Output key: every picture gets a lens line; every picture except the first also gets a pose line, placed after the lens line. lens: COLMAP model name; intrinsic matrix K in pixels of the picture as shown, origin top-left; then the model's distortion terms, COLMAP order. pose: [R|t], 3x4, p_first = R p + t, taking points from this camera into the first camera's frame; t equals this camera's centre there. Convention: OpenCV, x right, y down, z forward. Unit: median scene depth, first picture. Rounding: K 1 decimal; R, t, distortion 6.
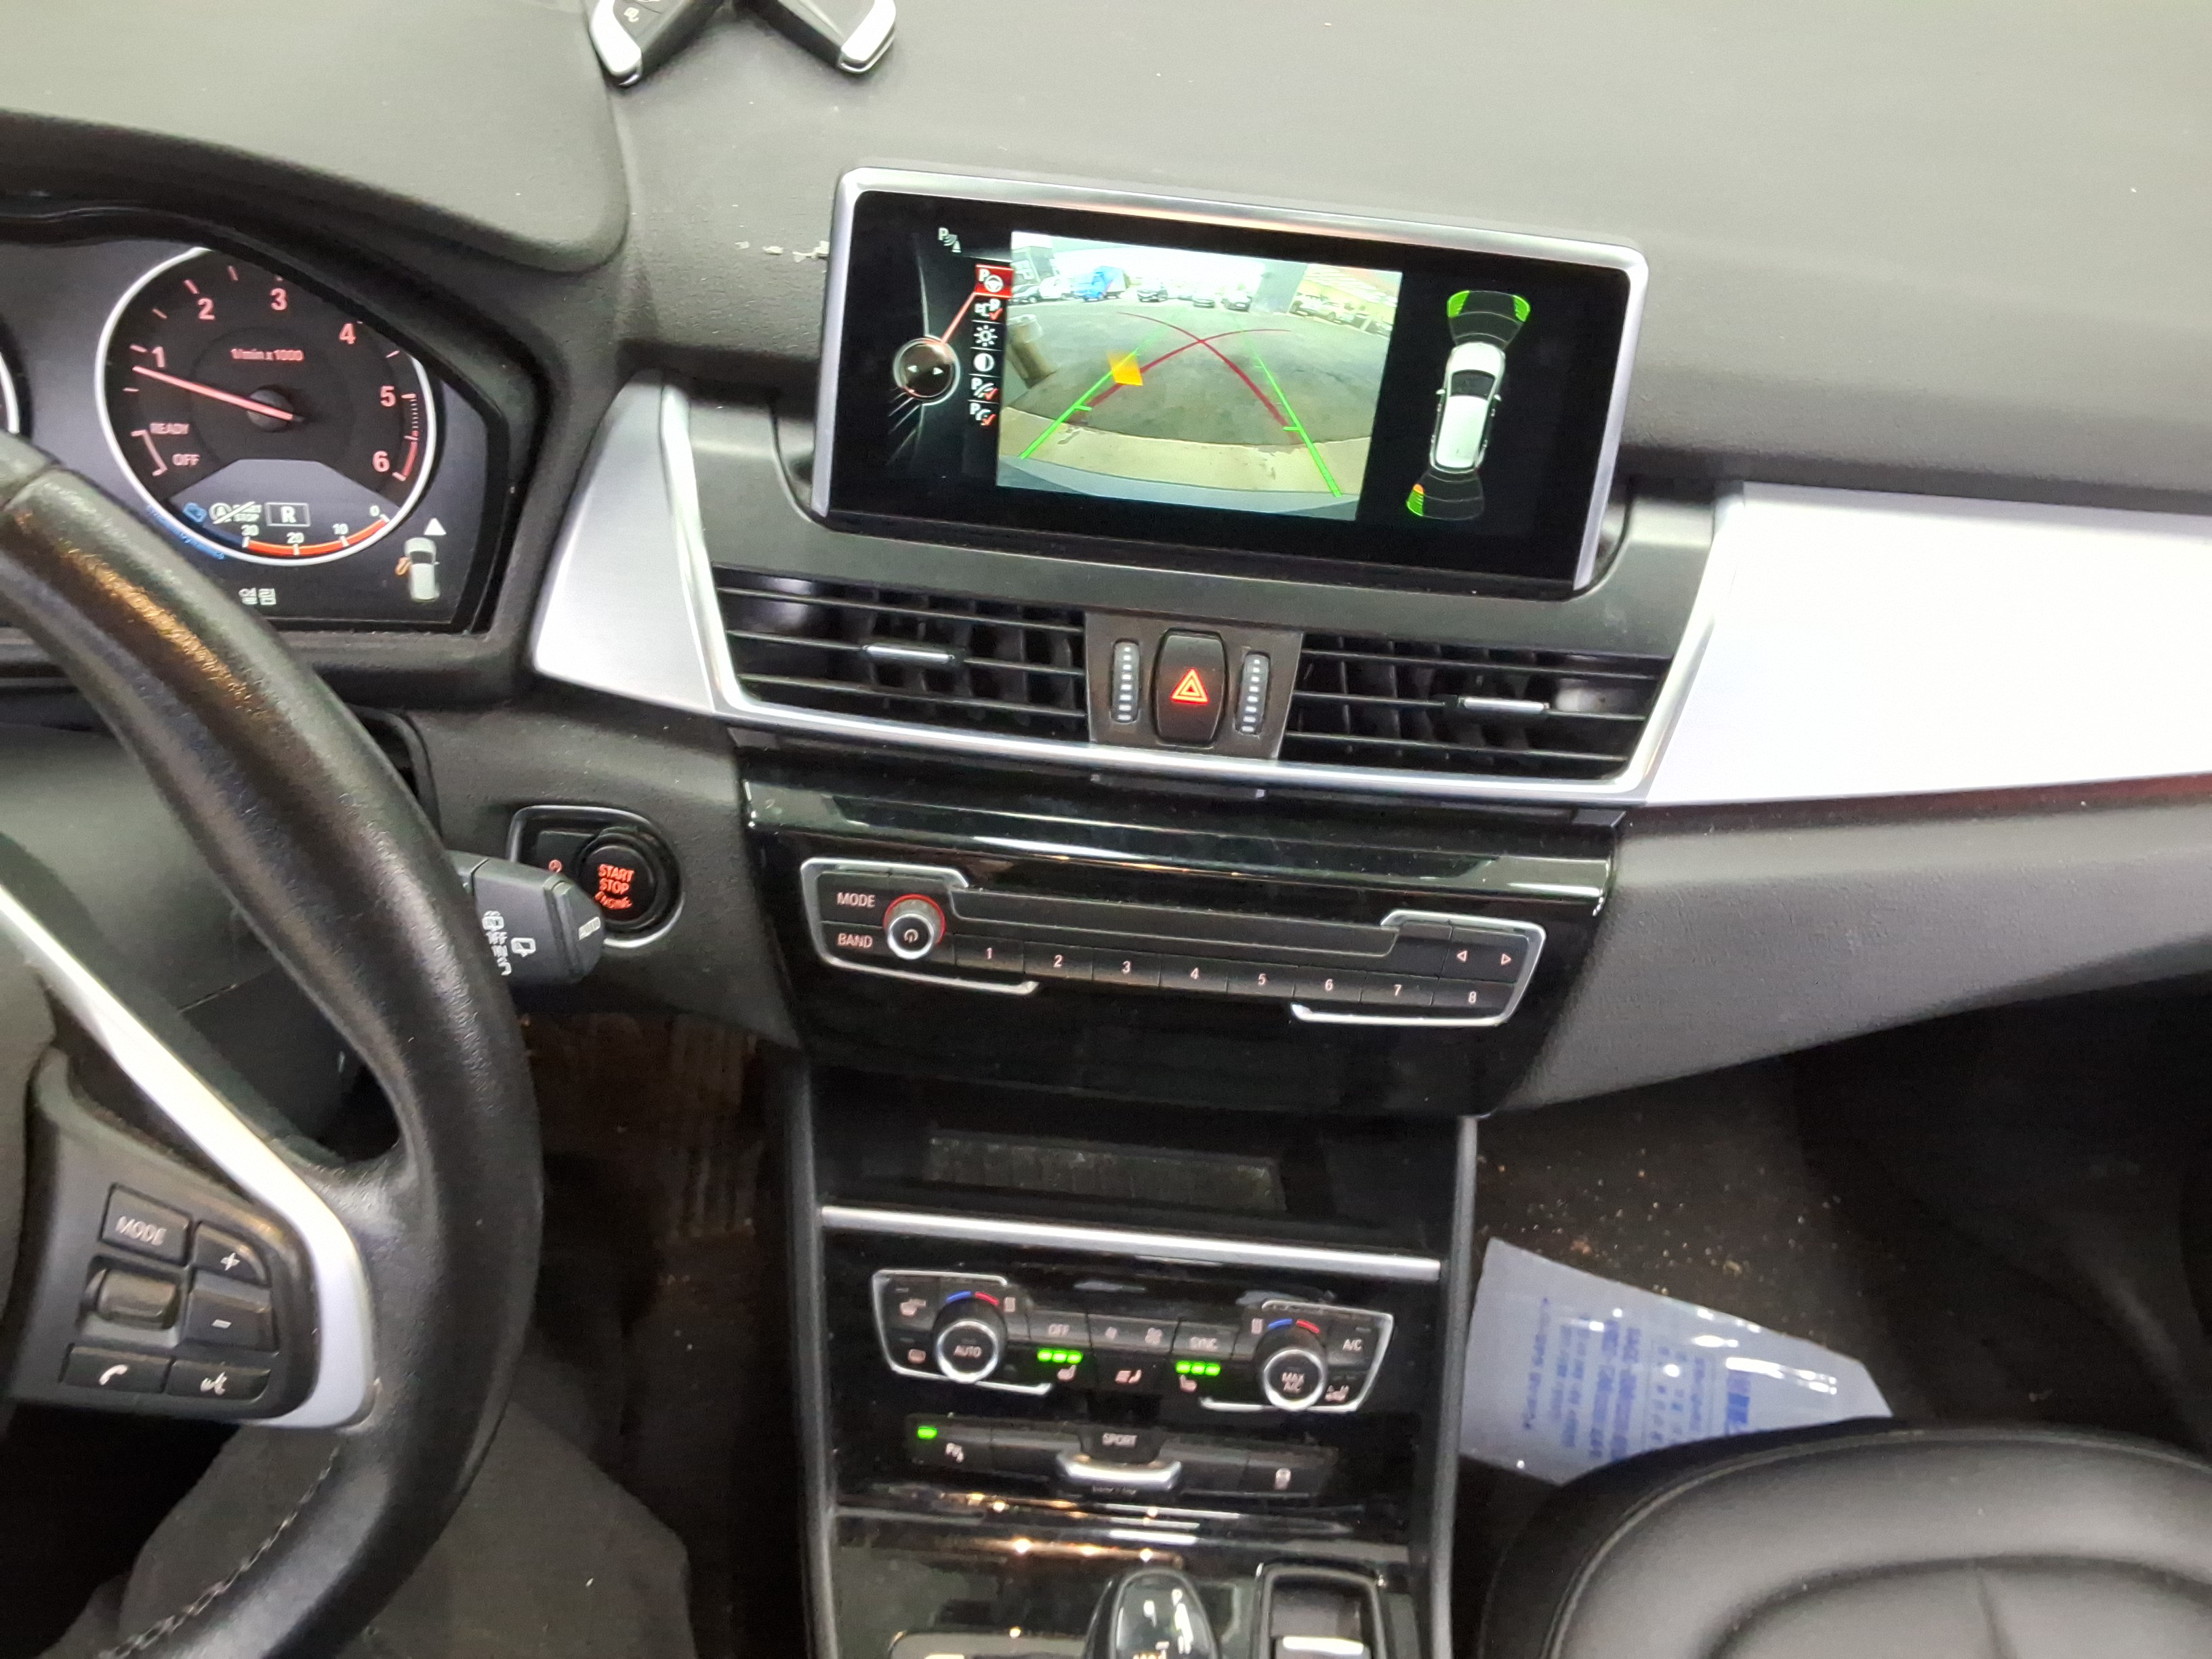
lens RADIAL K [[1881.3, 0, 1108.9], [0, 1881.3, 921.5], [0, 0, 1]] dist [0.104596, -0.164688]
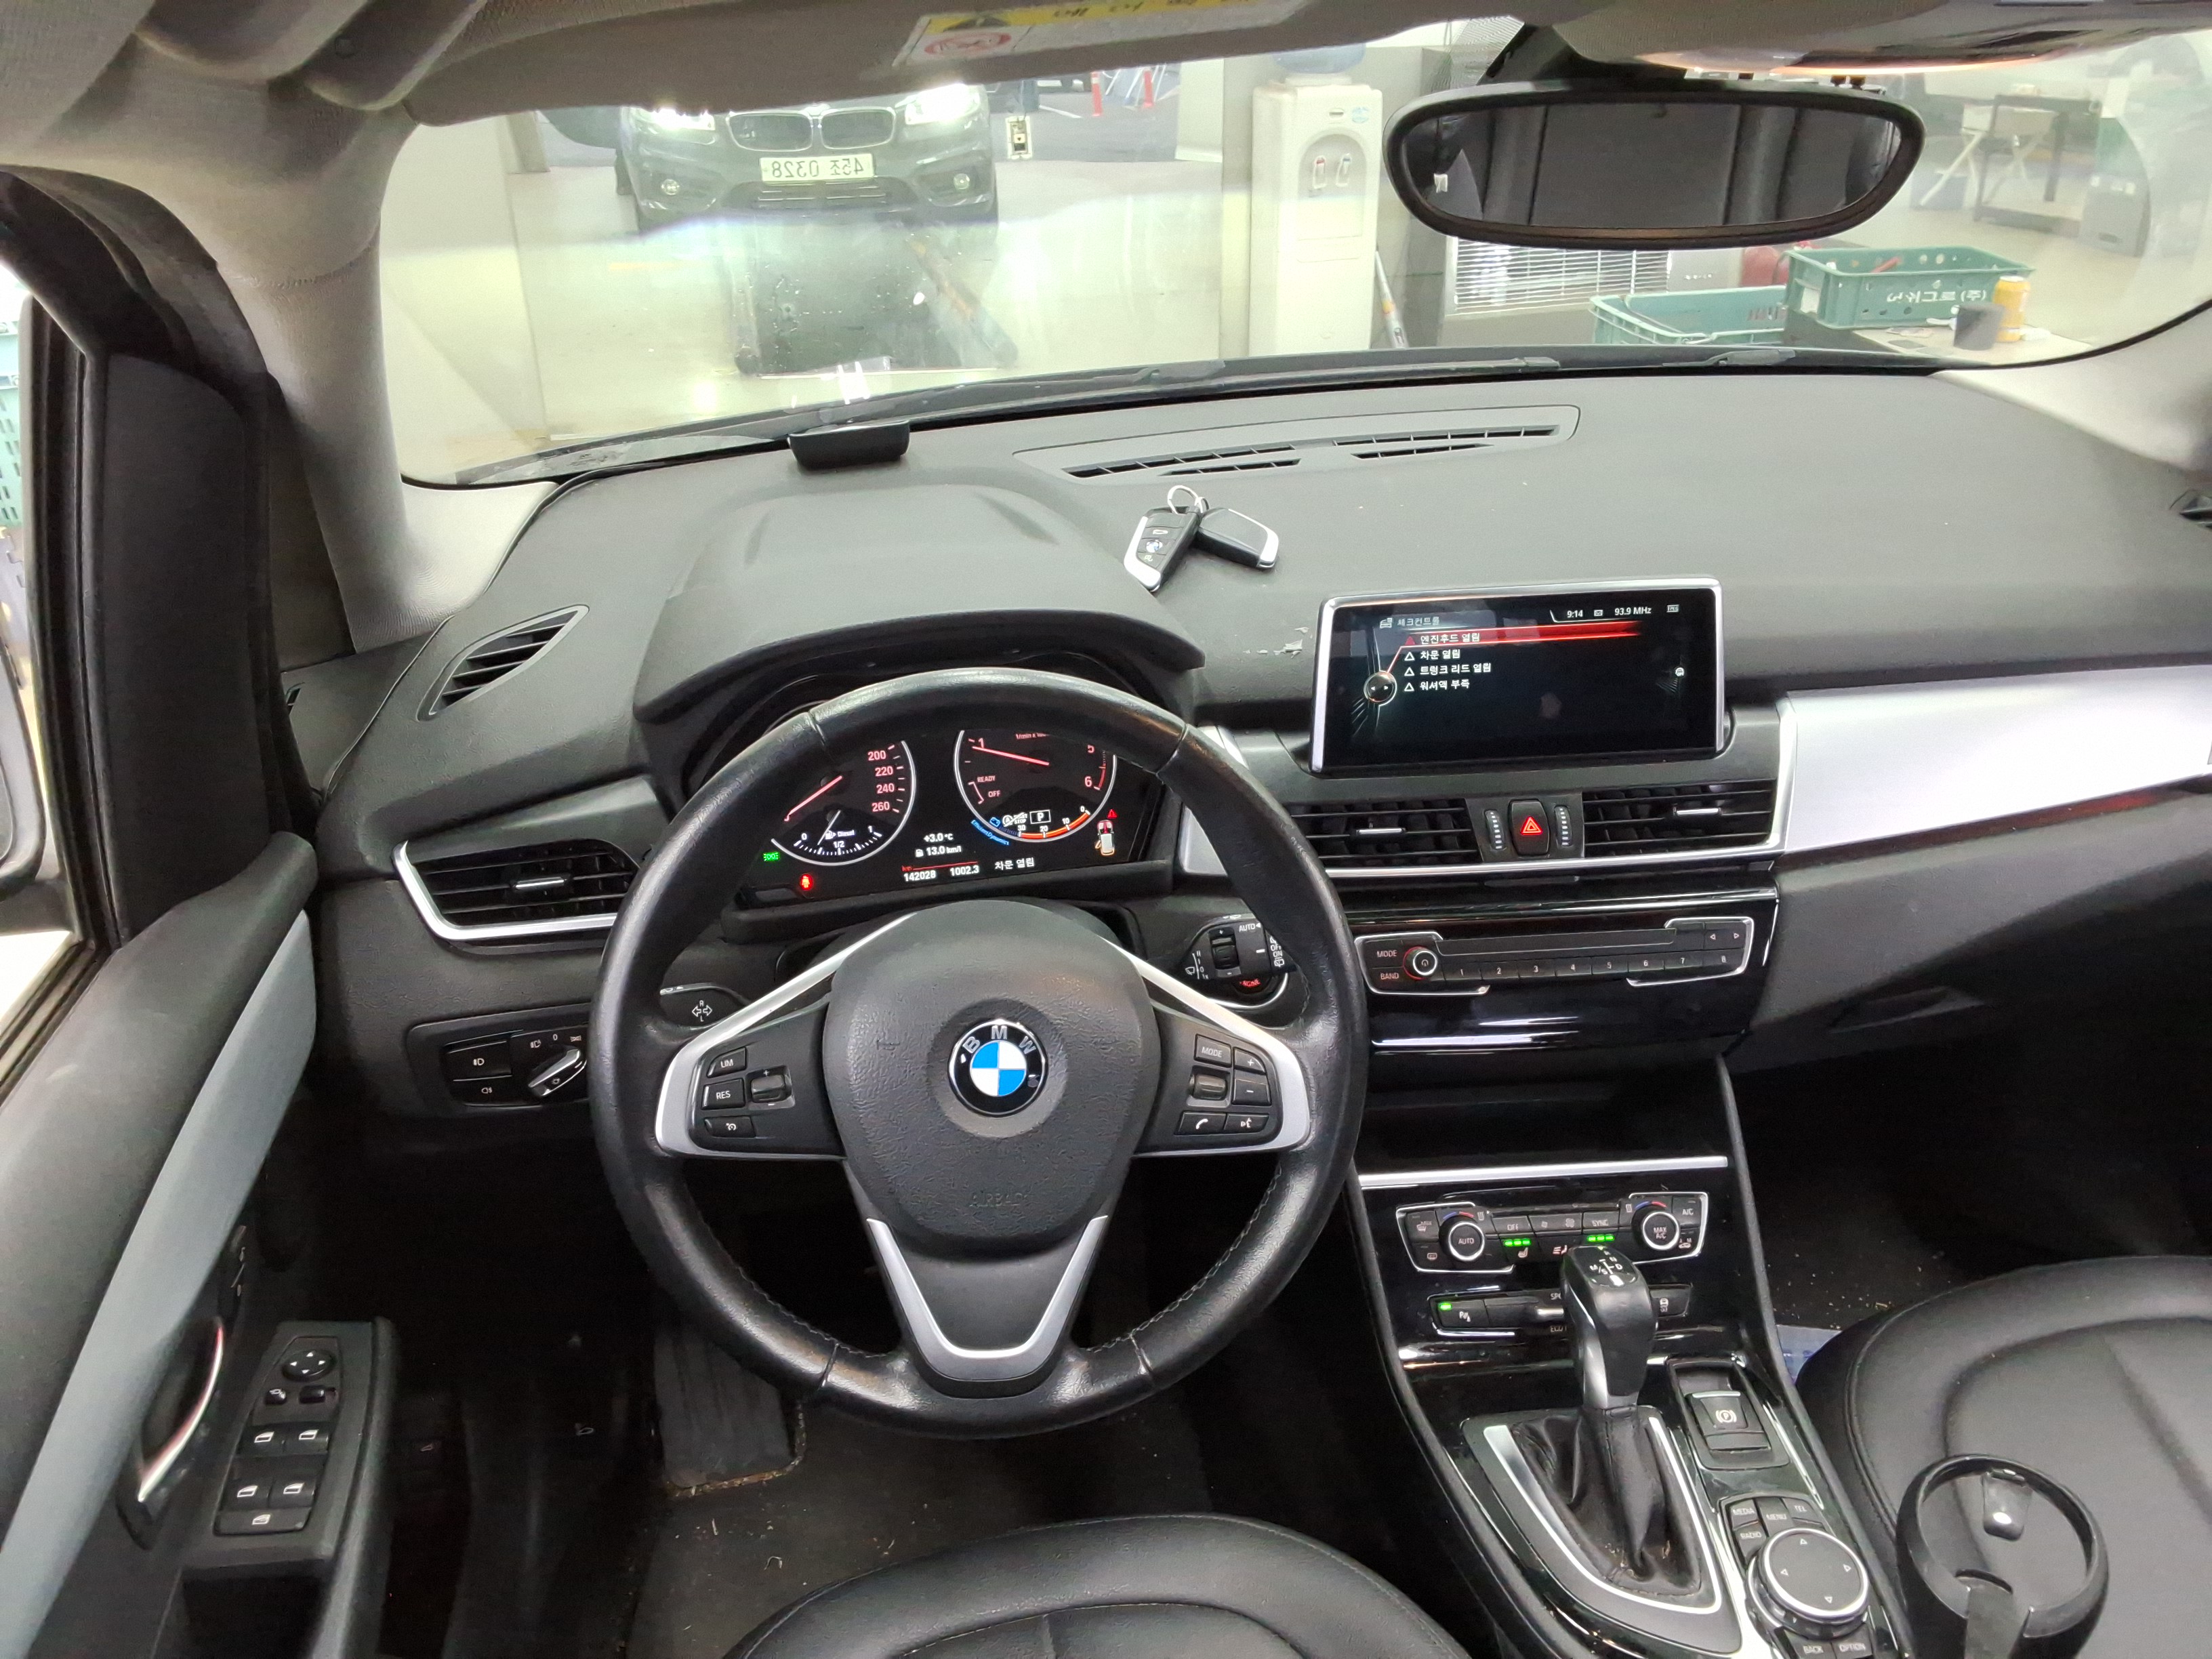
lens RADIAL K [[1881.3, 0, 1093.2], [0, 1881.3, 824.1], [0, 0, 1]] dist [0.104596, -0.164688]
pose [[0.987863, -0.149565, 0.041920, -0.458051], [0.155243, 0.941707, -0.298476, 0.362302], [0.005165, 0.301362, 0.953496, -0.786757]]
